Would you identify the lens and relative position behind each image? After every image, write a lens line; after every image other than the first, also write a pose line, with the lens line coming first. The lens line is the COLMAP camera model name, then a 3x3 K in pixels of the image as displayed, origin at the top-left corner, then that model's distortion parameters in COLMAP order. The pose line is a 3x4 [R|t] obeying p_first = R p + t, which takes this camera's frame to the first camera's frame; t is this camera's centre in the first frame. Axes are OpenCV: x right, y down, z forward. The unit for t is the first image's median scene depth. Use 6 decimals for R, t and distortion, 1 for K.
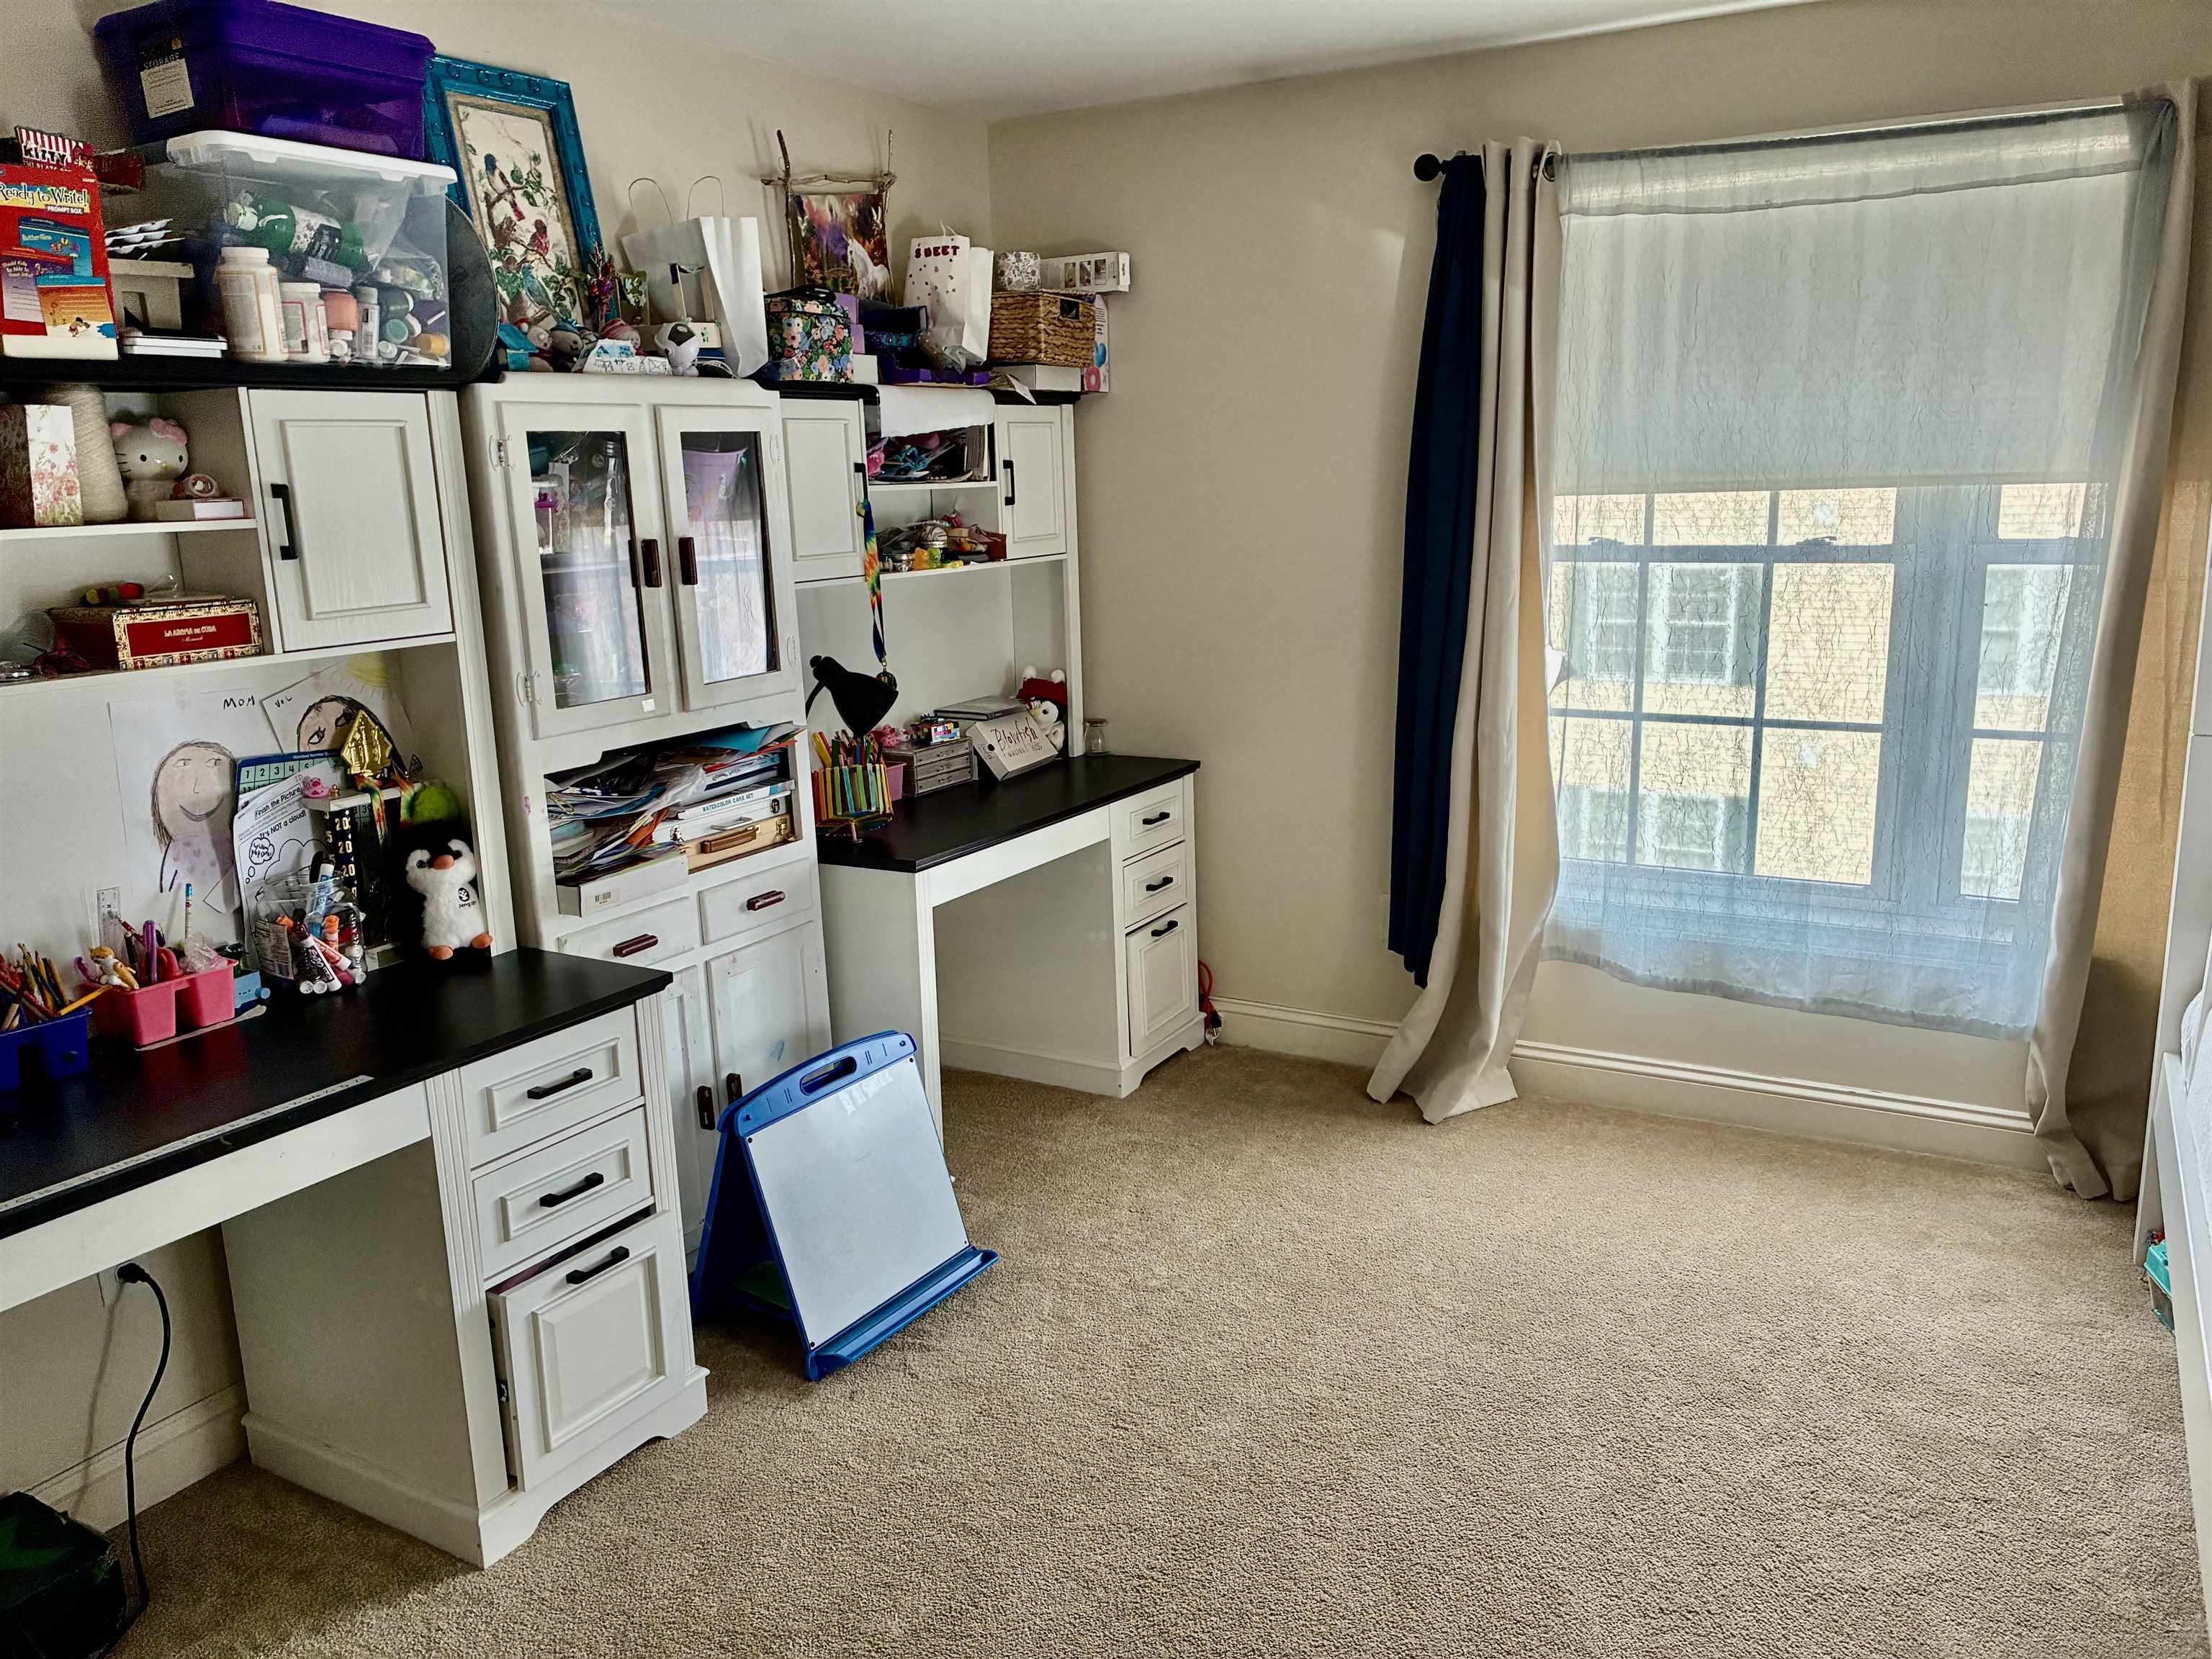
lens RADIAL K [[1702.0, 0, 1106.8], [0, 1702.0, 821.1], [0, 0, 1]] dist [0.001205, -0.018412]
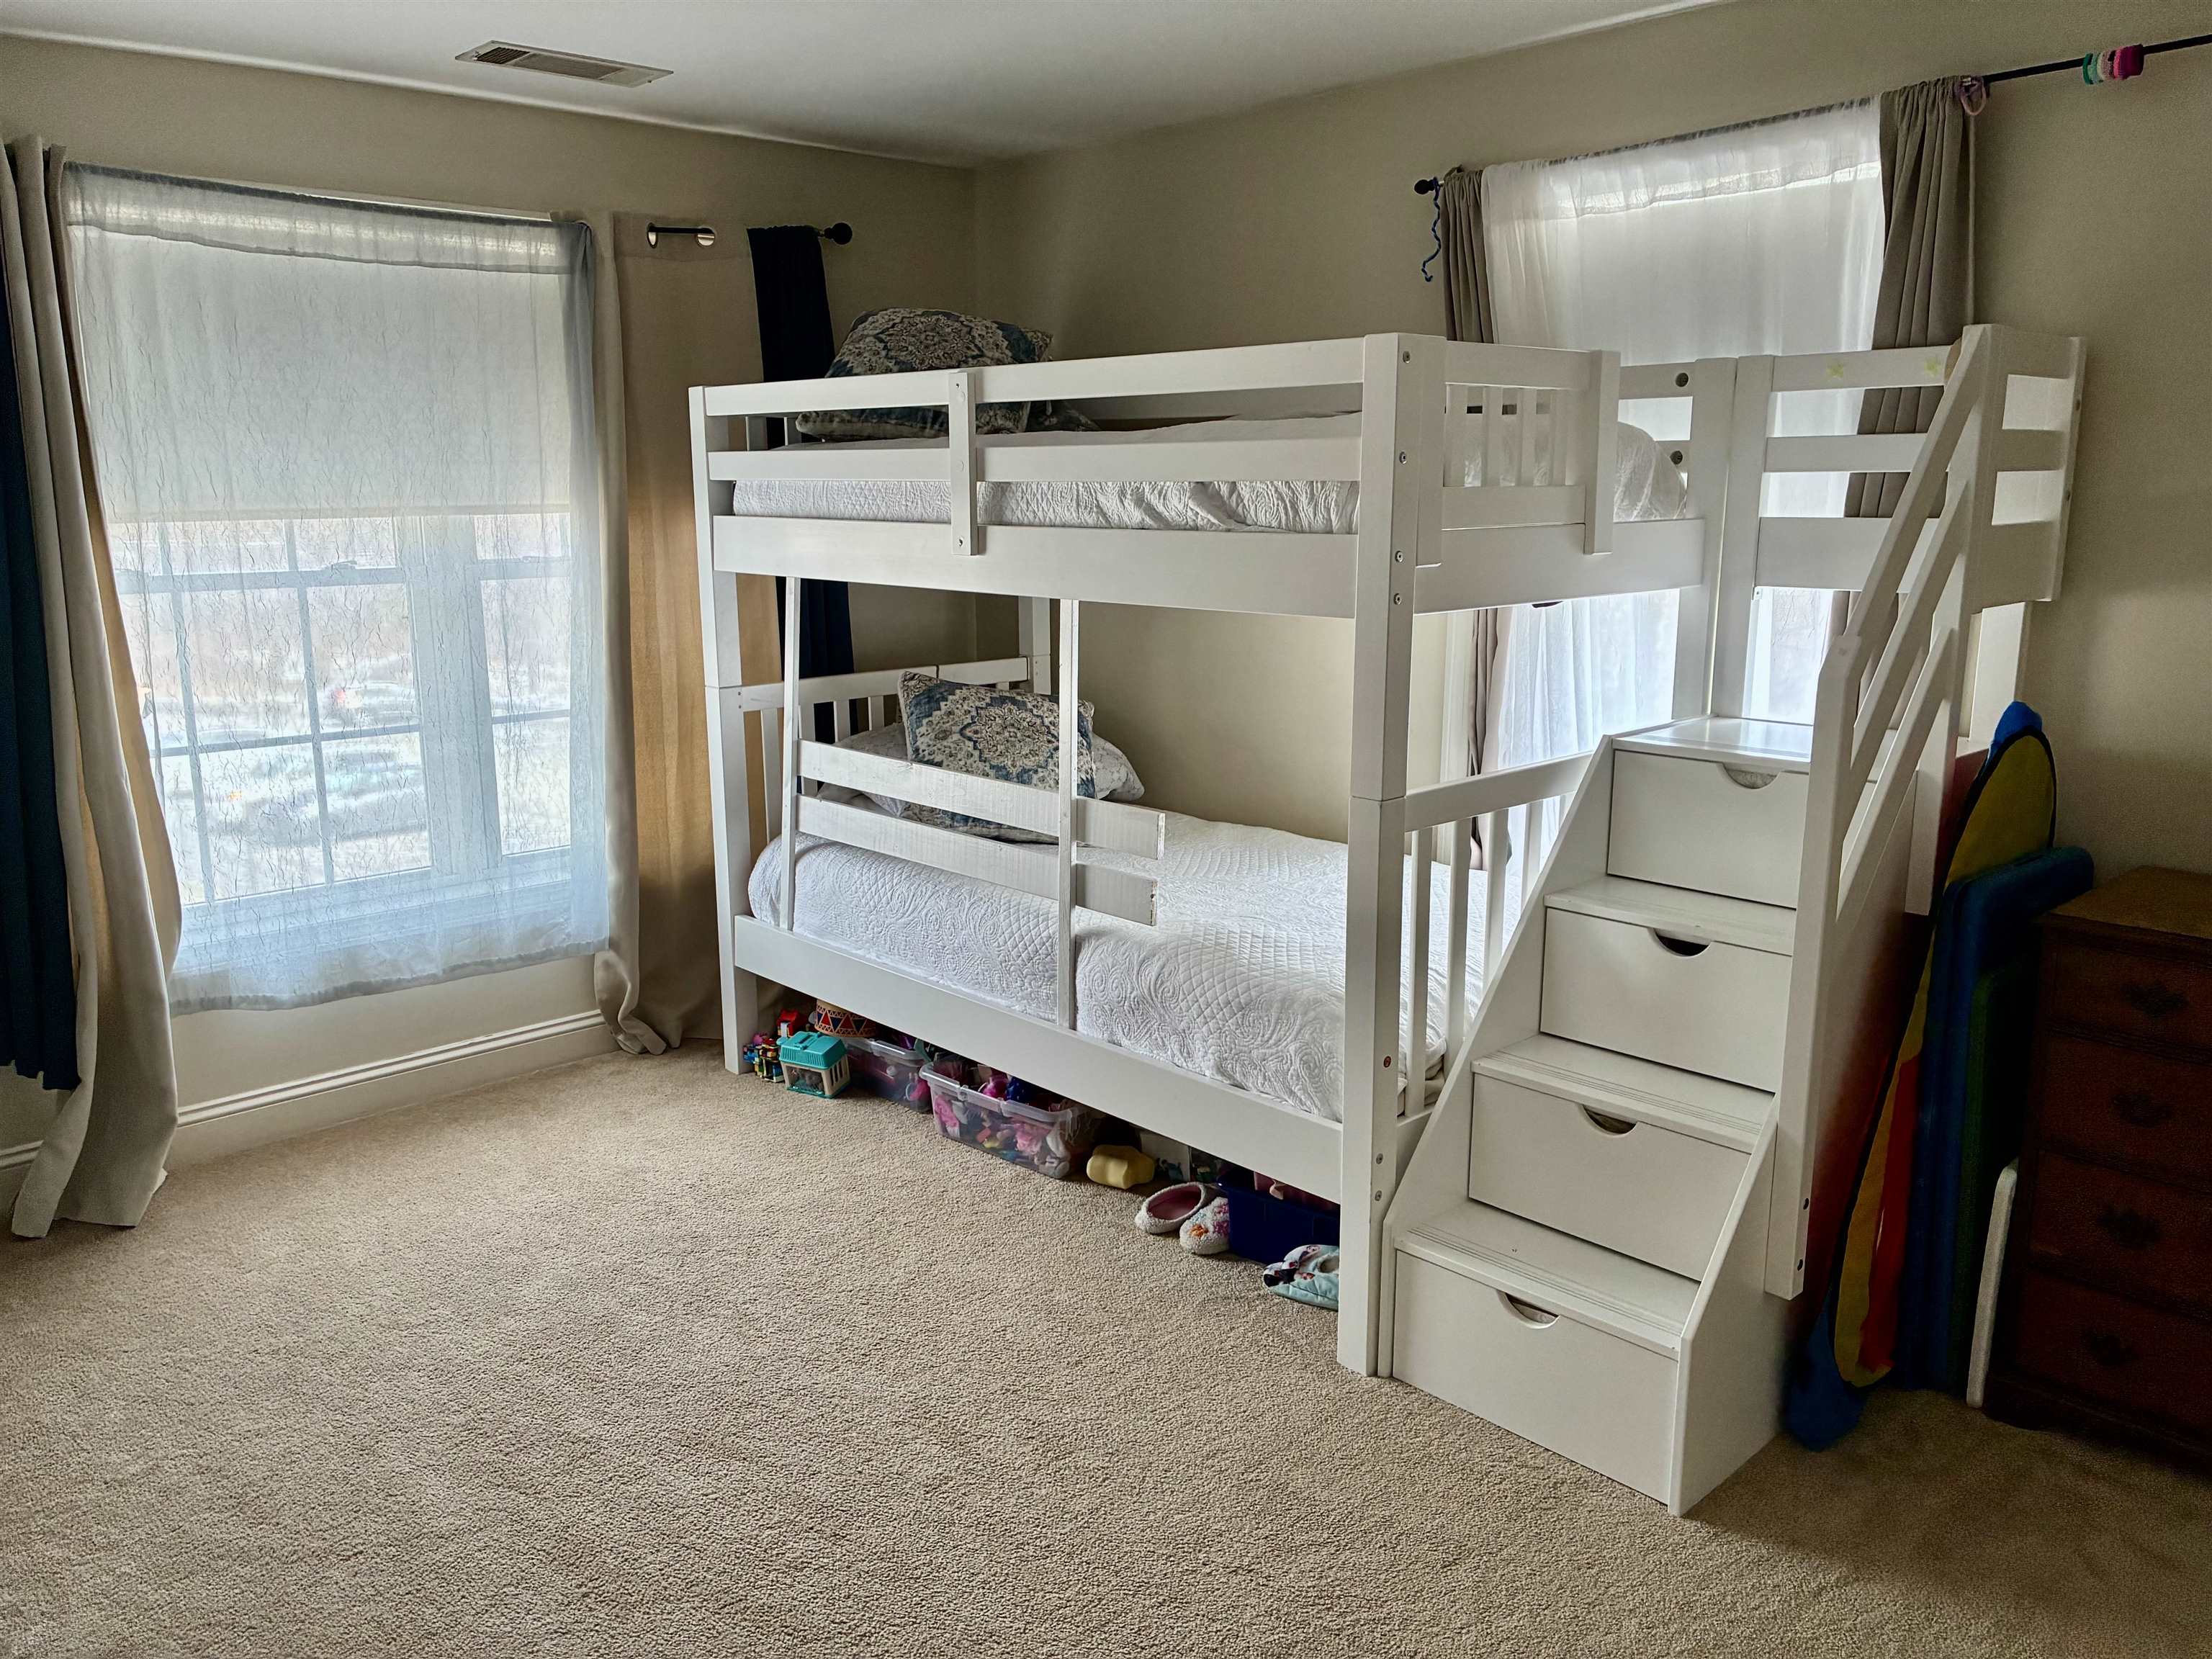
lens RADIAL K [[1702.0, 0, 1106.4], [0, 1702.0, 840.6], [0, 0, 1]] dist [0.001205, -0.018412]
pose [[0.266819, -0.170402, 0.948562, -0.530866], [0.195235, 0.973394, 0.119946, -0.028526], [-0.943764, 0.153188, 0.292989, 0.249000]]
